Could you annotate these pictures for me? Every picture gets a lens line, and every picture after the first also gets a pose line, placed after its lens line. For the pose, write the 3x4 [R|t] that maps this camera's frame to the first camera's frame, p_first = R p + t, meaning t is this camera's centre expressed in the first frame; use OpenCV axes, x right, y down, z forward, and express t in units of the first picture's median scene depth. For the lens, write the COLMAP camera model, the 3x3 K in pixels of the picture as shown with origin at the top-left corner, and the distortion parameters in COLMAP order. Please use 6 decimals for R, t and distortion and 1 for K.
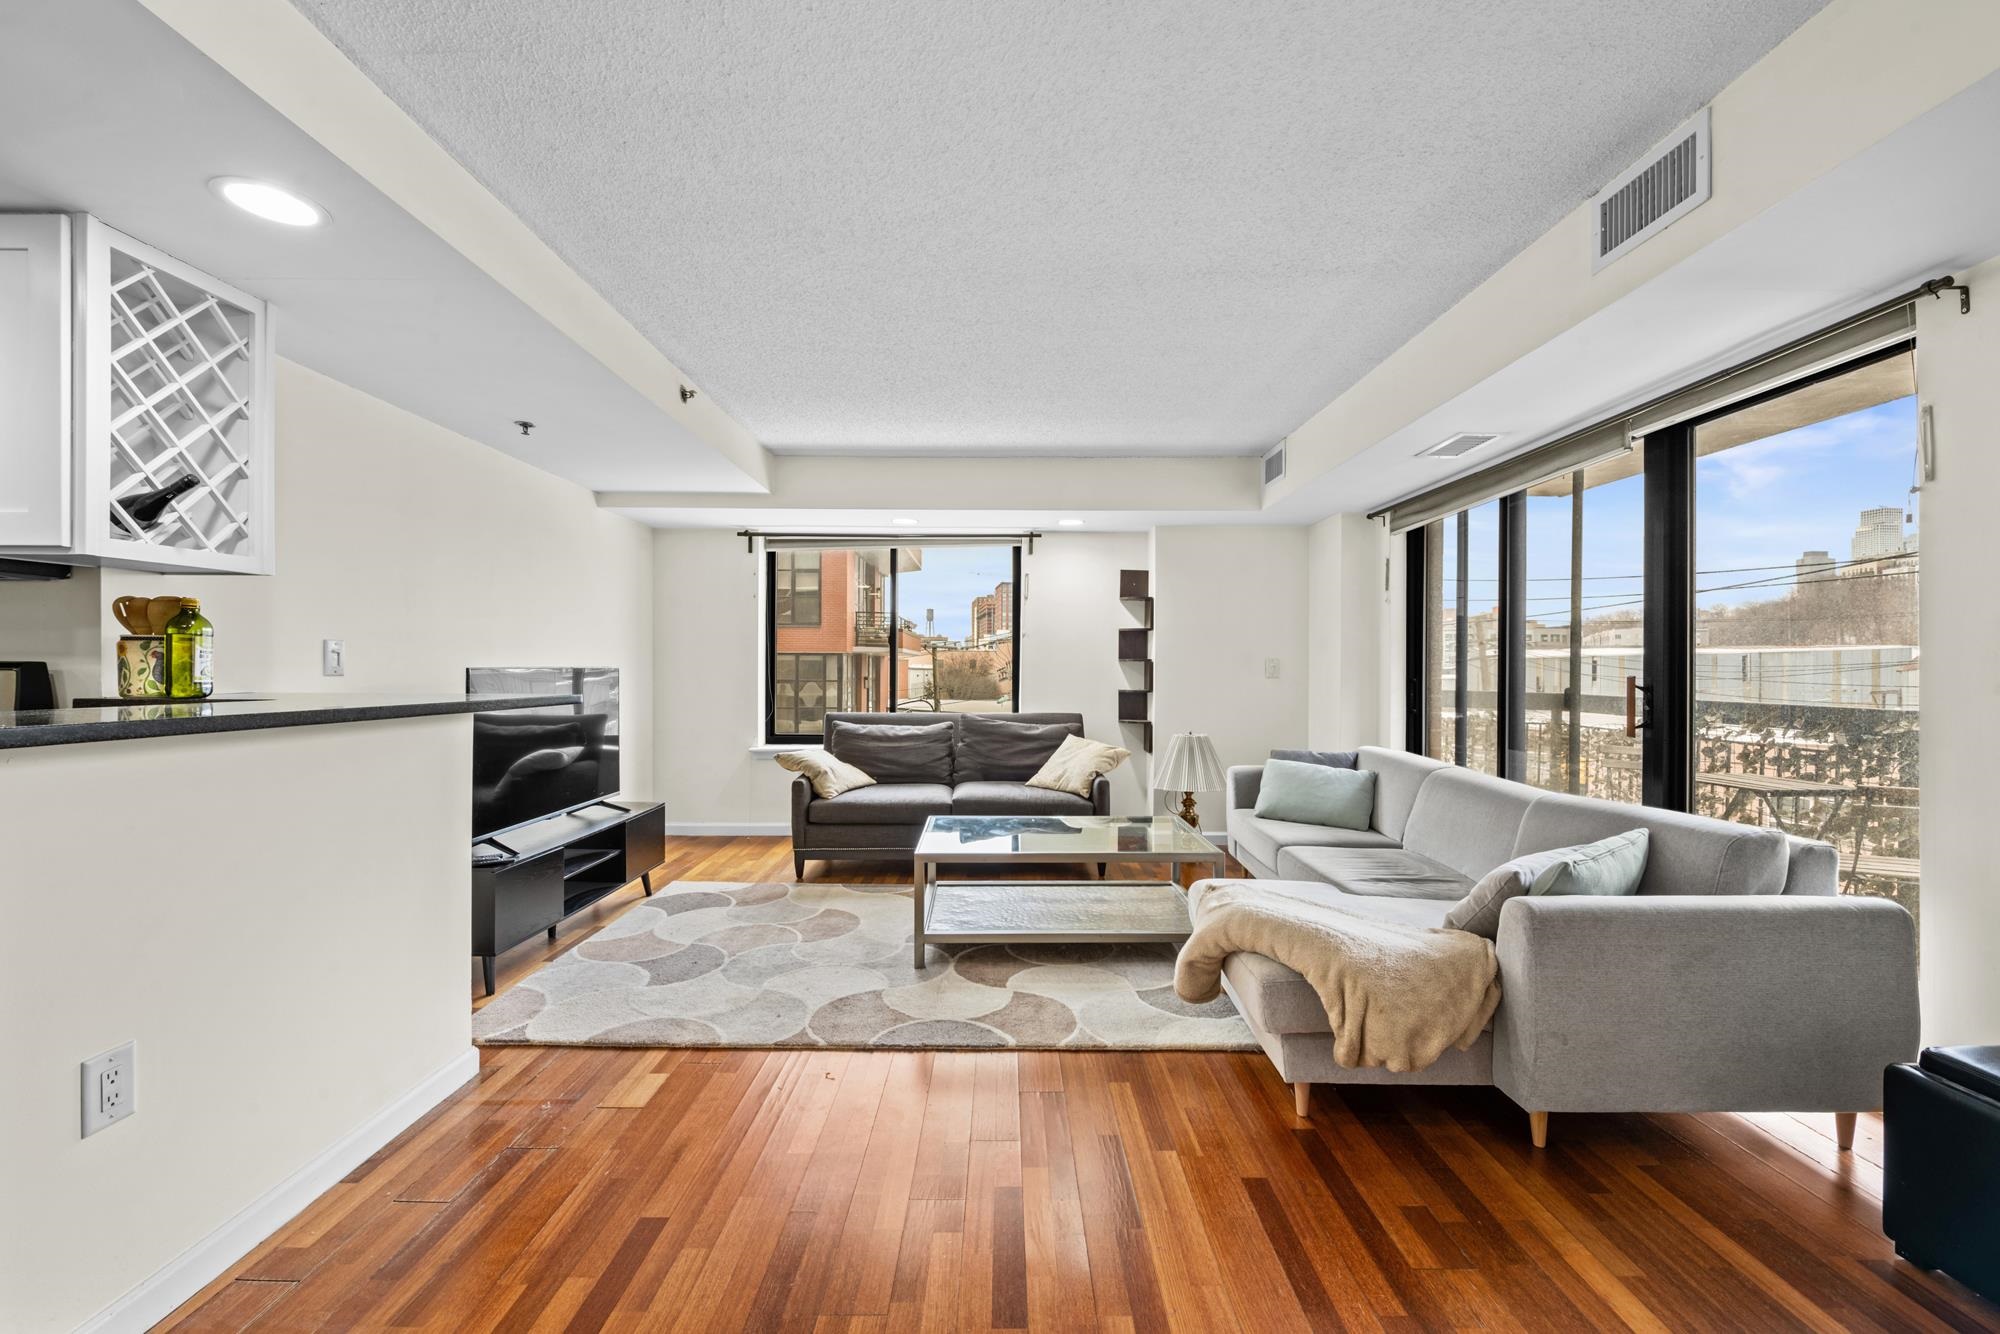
lens RADIAL K [[805.8, 0, 1000.6], [0, 805.8, 669.7], [0, 0, 1]] dist [-0.005603, -0.001822]
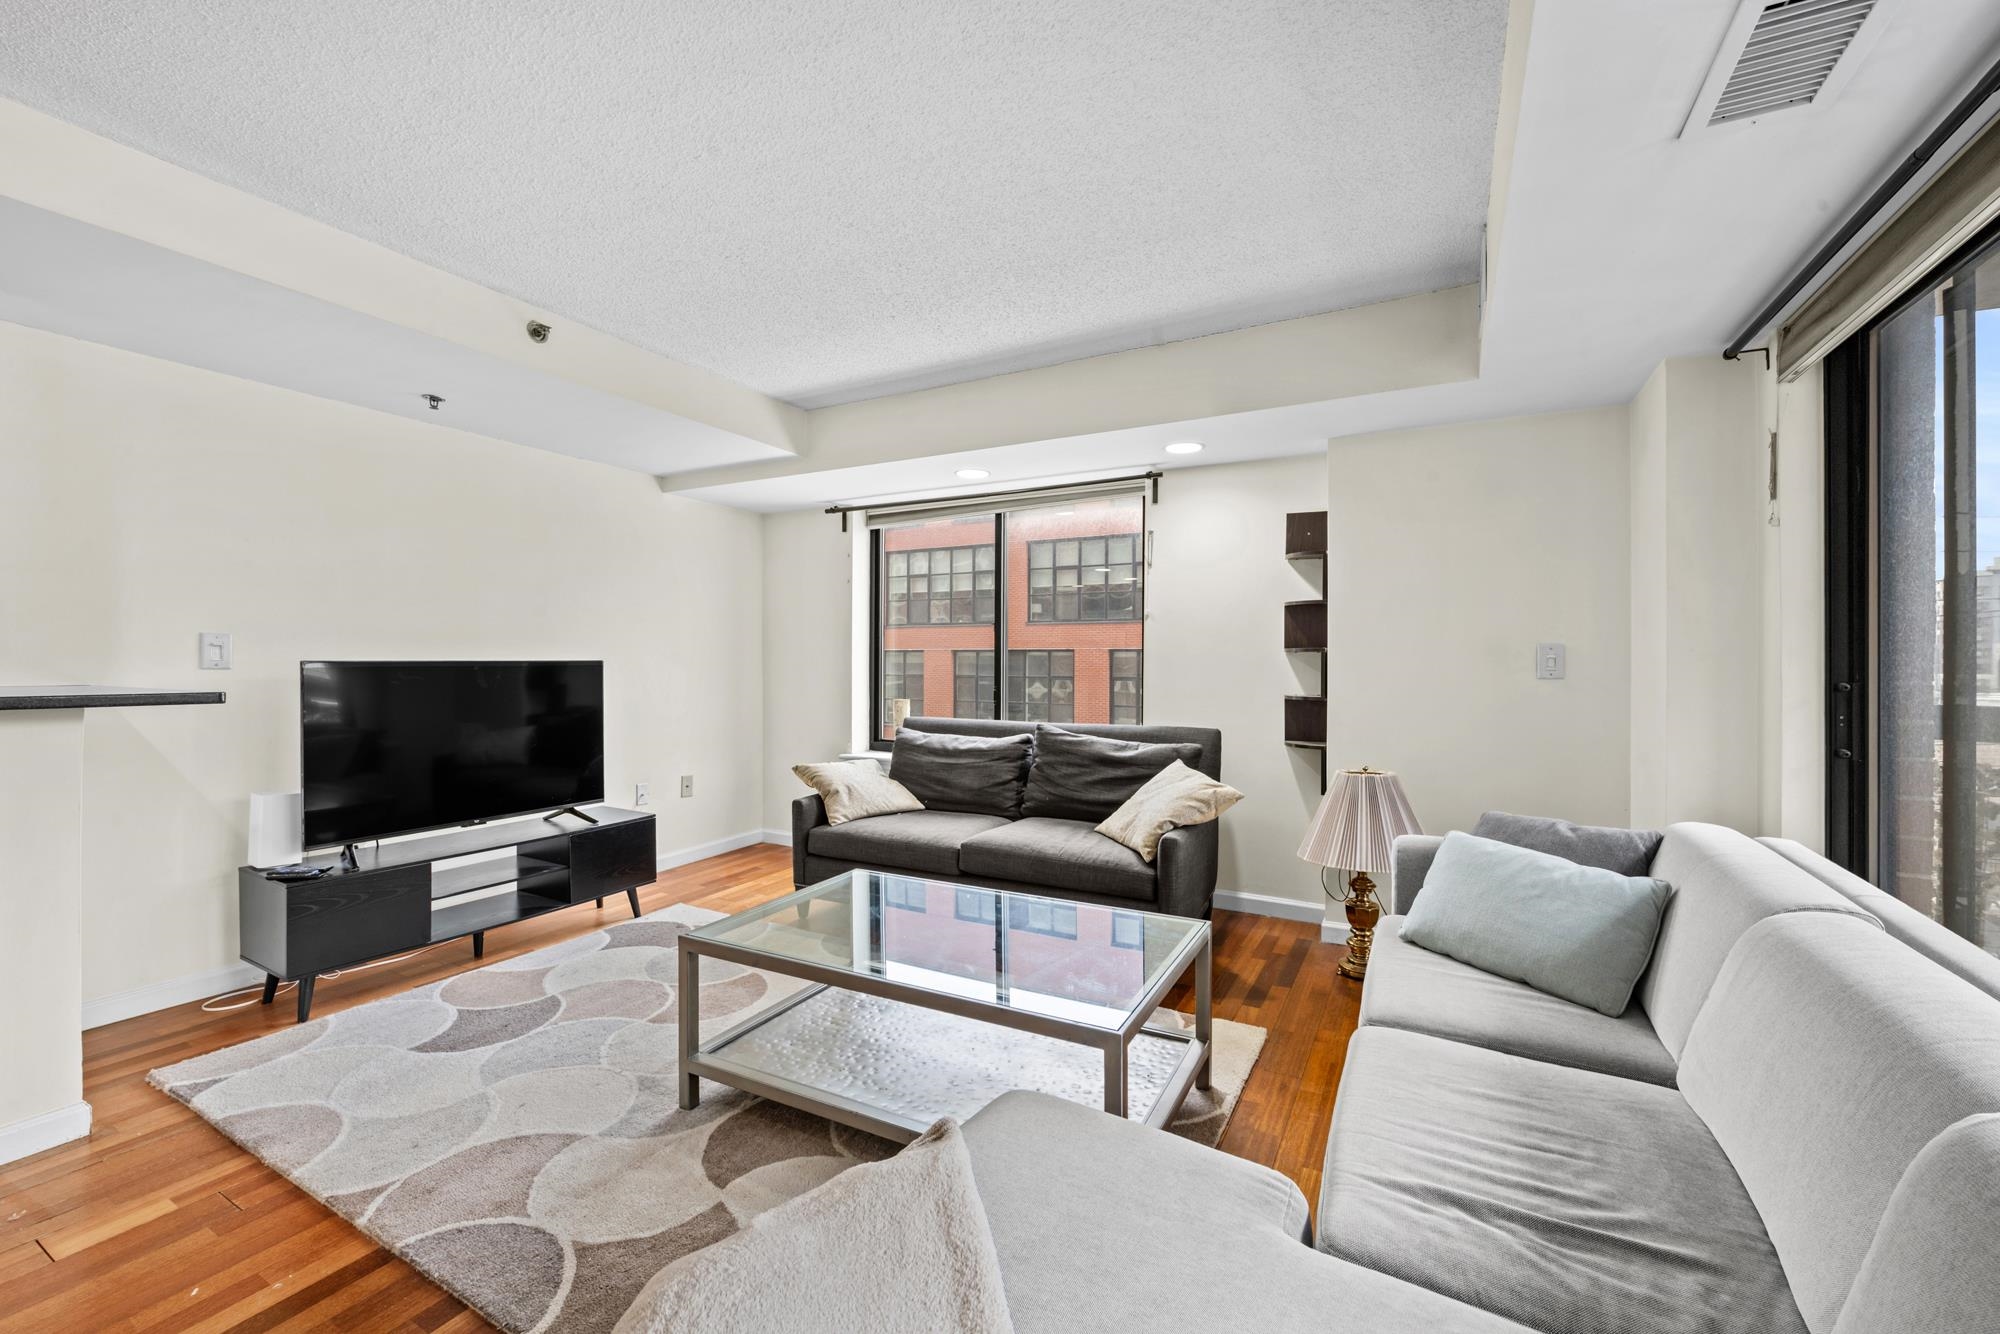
lens RADIAL K [[805.8, 0, 1007.7], [0, 805.8, 663.9], [0, 0, 1]] dist [-0.005603, -0.001822]
pose [[0.878610, 0.000658, -0.477539, 0.455689], [-0.001440, 0.999998, -0.001270, 0.000608], [0.477537, 0.001803, 0.878610, 0.538585]]
